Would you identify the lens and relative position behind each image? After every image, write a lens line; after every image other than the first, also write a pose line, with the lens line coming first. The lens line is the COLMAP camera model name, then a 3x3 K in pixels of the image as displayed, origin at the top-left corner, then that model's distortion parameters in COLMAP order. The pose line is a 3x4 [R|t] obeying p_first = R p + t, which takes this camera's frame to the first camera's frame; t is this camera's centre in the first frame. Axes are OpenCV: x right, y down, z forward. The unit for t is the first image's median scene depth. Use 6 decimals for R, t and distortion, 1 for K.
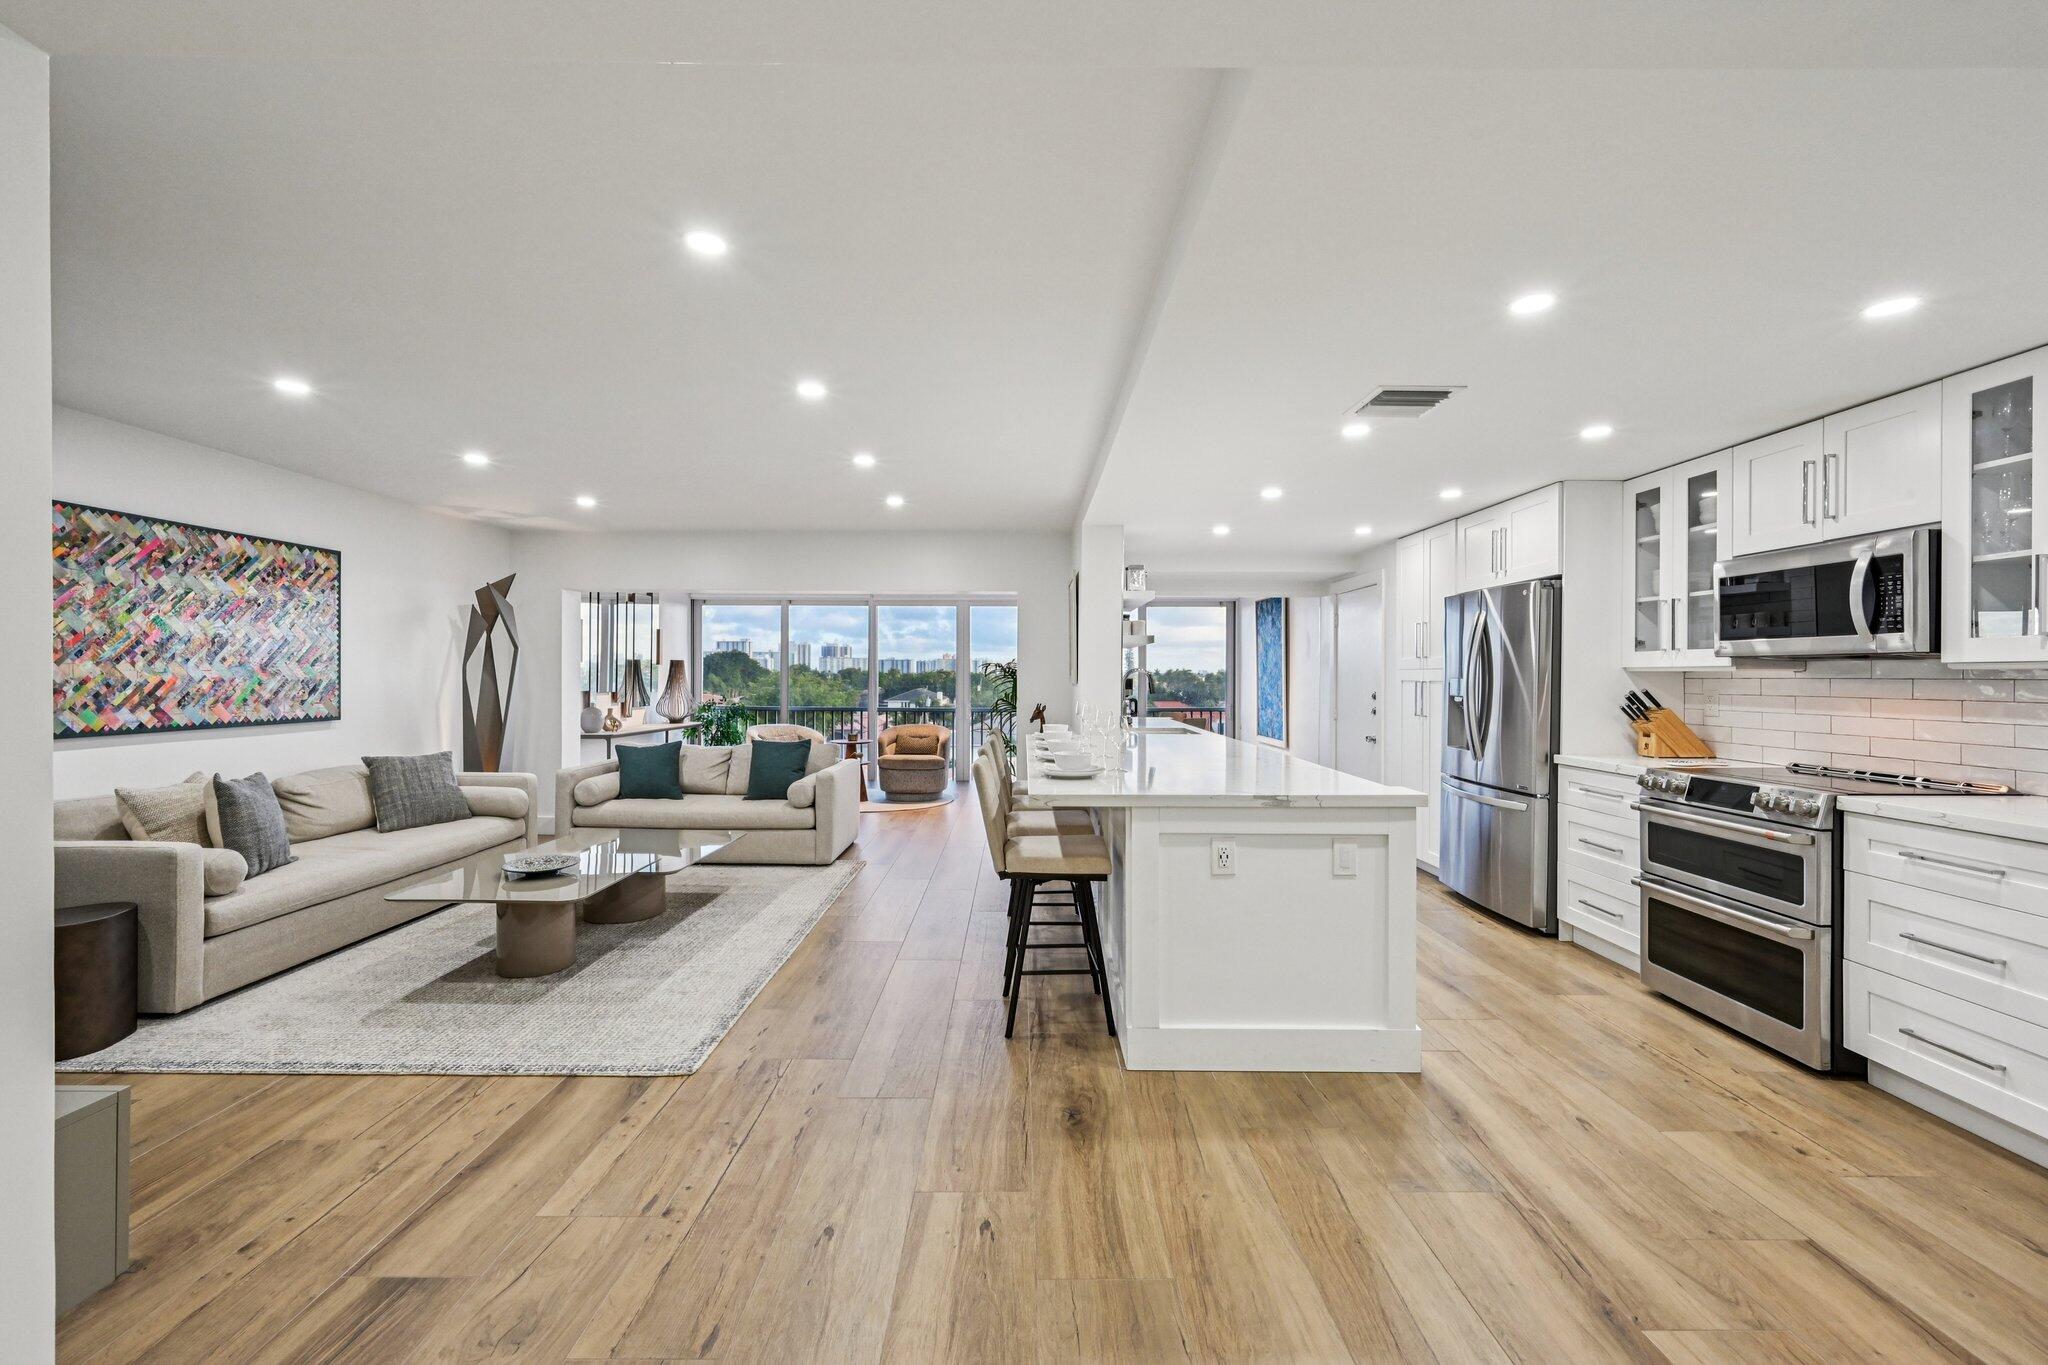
lens RADIAL K [[804.8, 0, 1021.3], [0, 804.8, 678.0], [0, 0, 1]] dist [-0.000306, 0.000240]
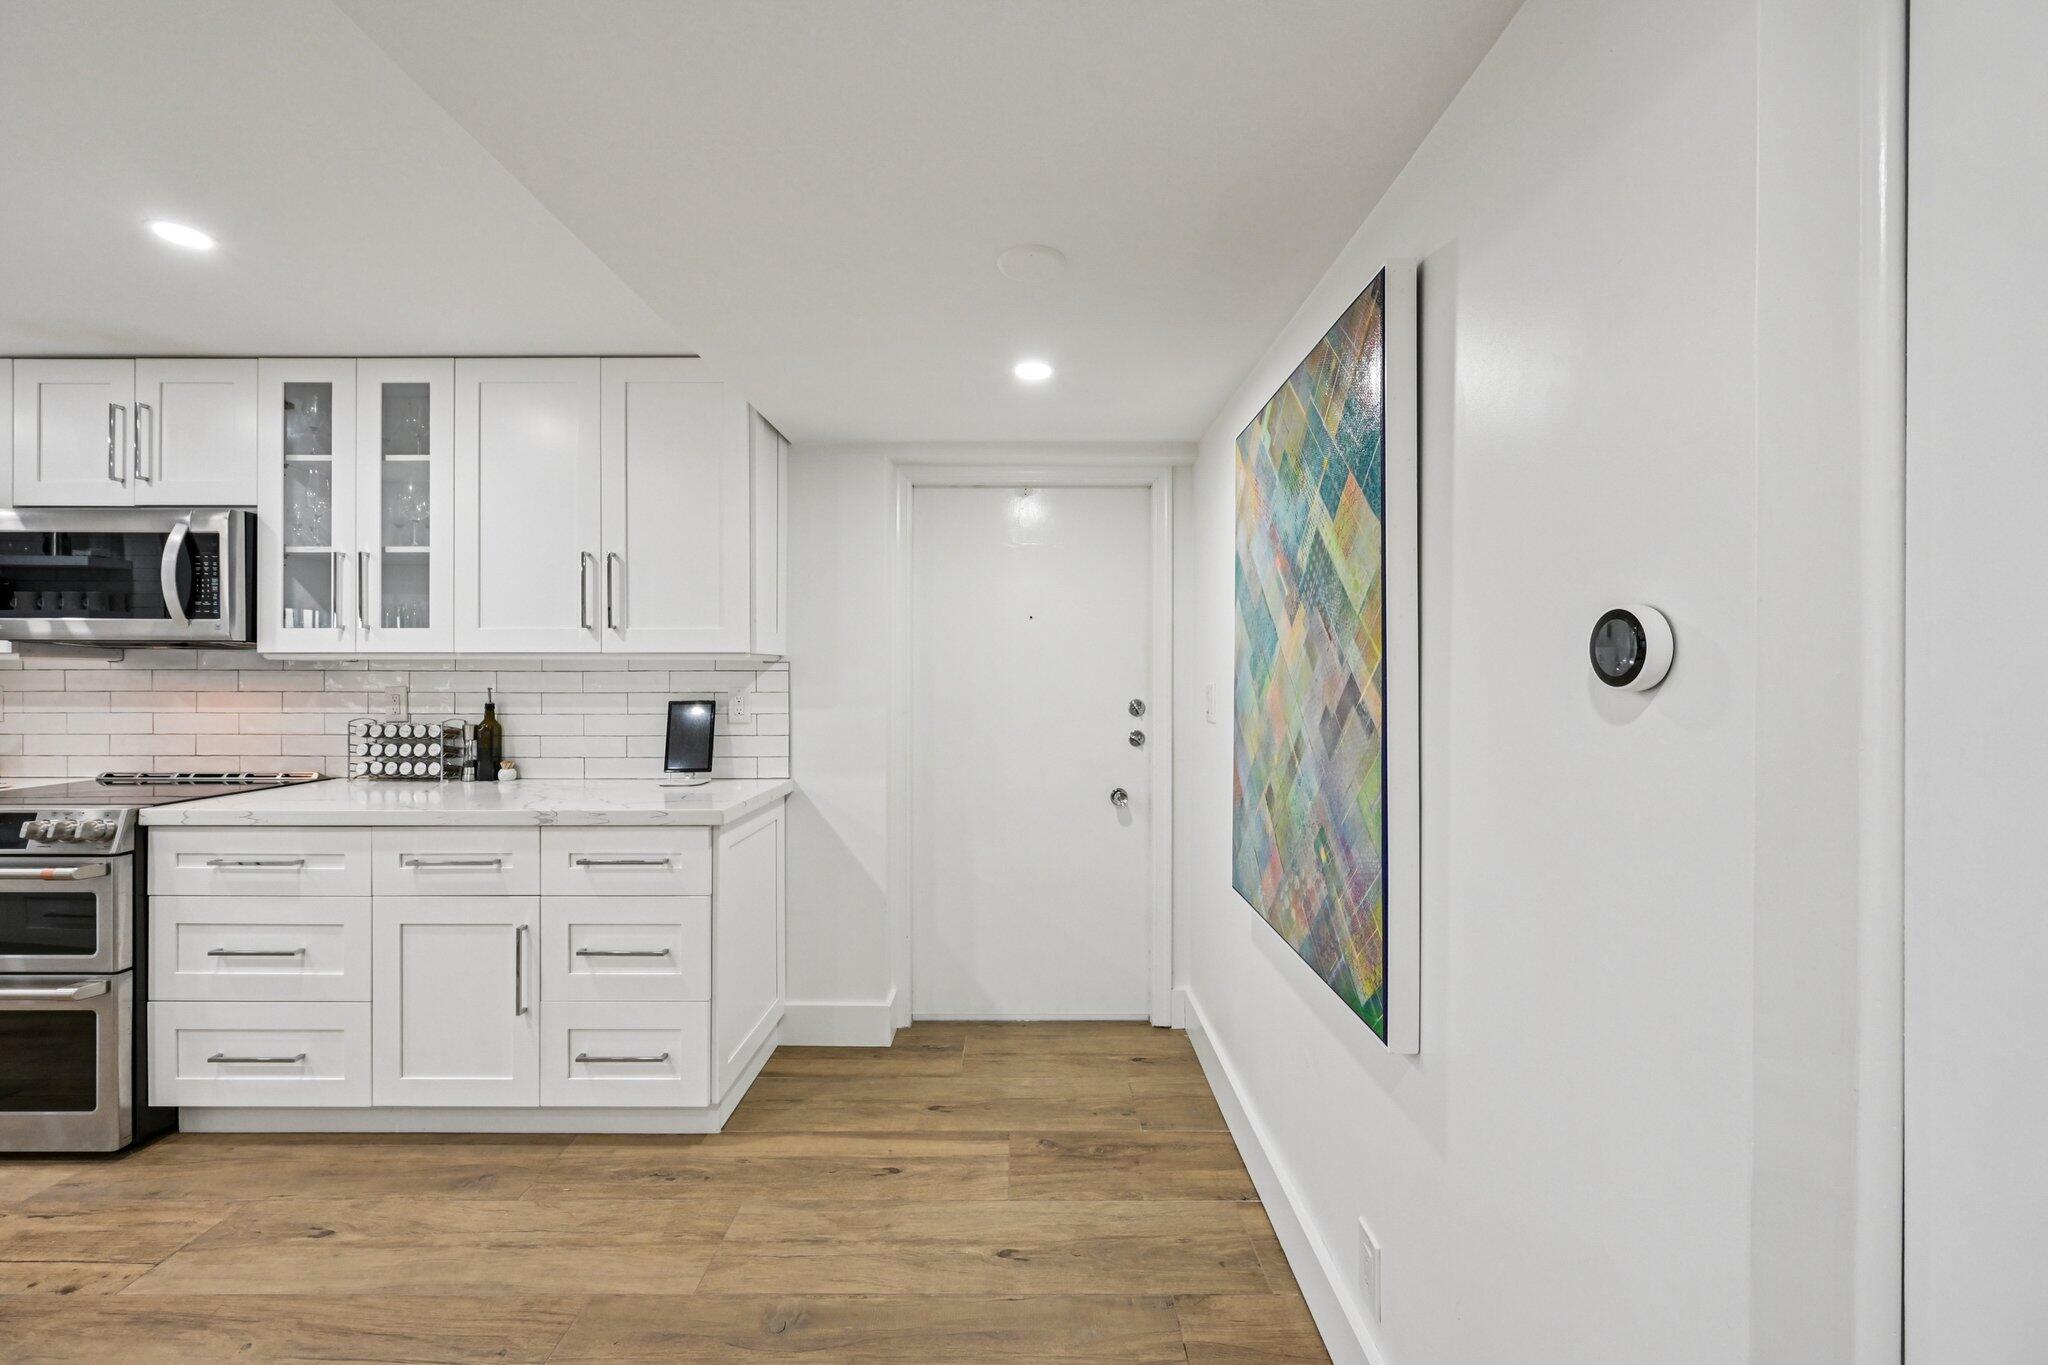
lens RADIAL K [[809.2, 0, 1023.3], [0, 809.2, 671.9], [0, 0, 1]] dist [-0.000105, -0.000283]
pose [[0.002804, 0.000250, 0.999996, 0.128636], [0.001986, 0.999998, -0.000255, 0.004422], [-0.999994, 0.001987, 0.002803, 0.058676]]
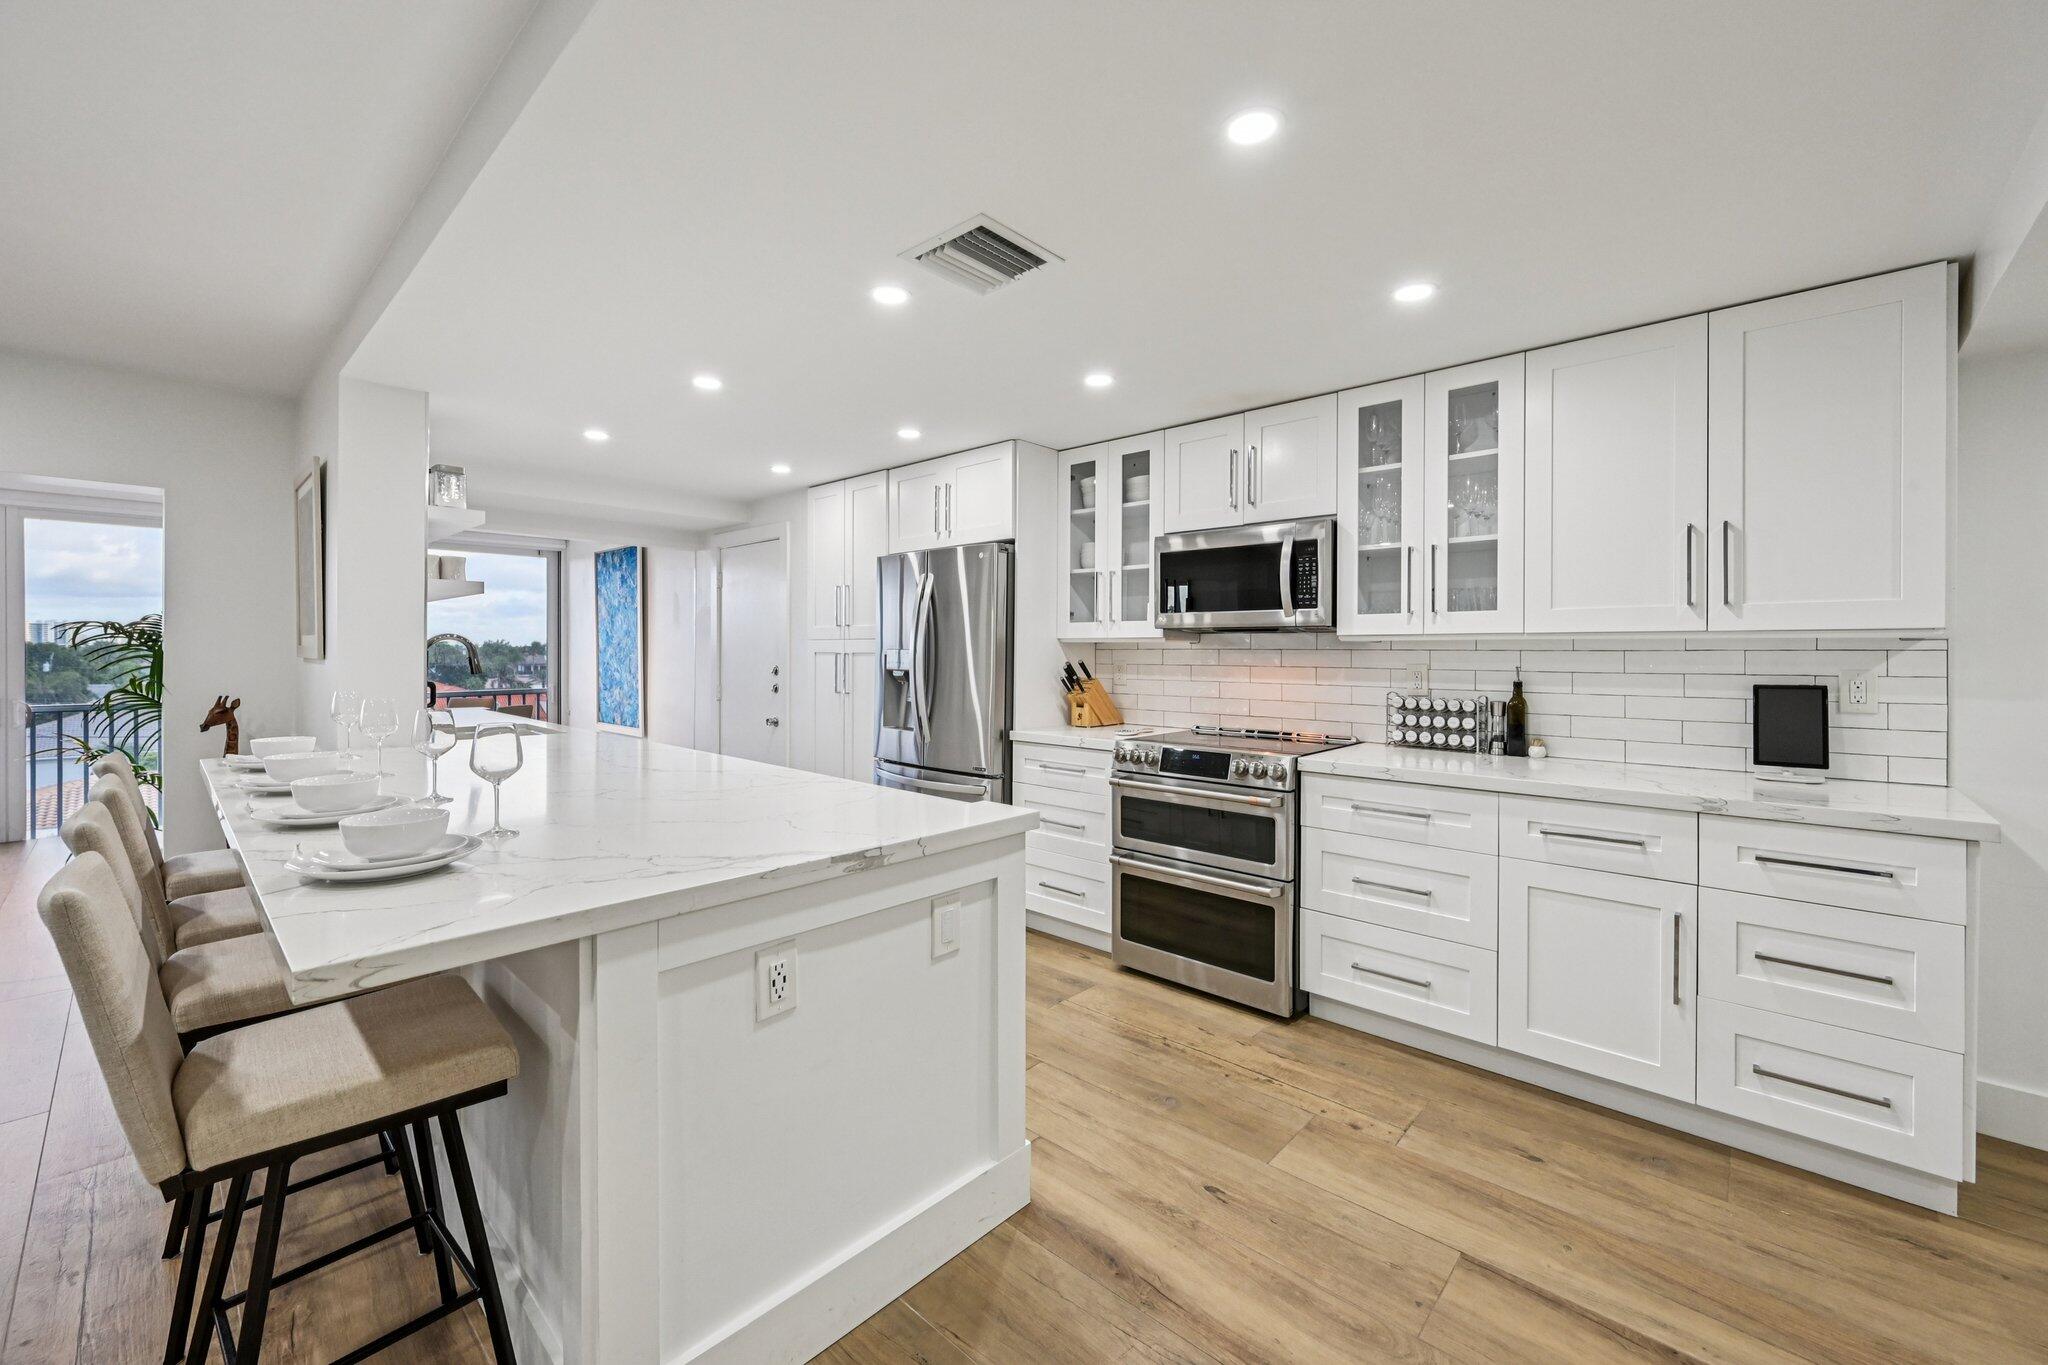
lens RADIAL K [[817.8, 0, 1021.4], [0, 817.8, 654.6], [0, 0, 1]] dist [-0.001208, 0.000548]
pose [[0.681727, -0.004540, 0.731593, -0.025896], [0.001128, 0.999986, 0.005154, 0.001883], [-0.731606, -0.002688, 0.681722, 0.379525]]
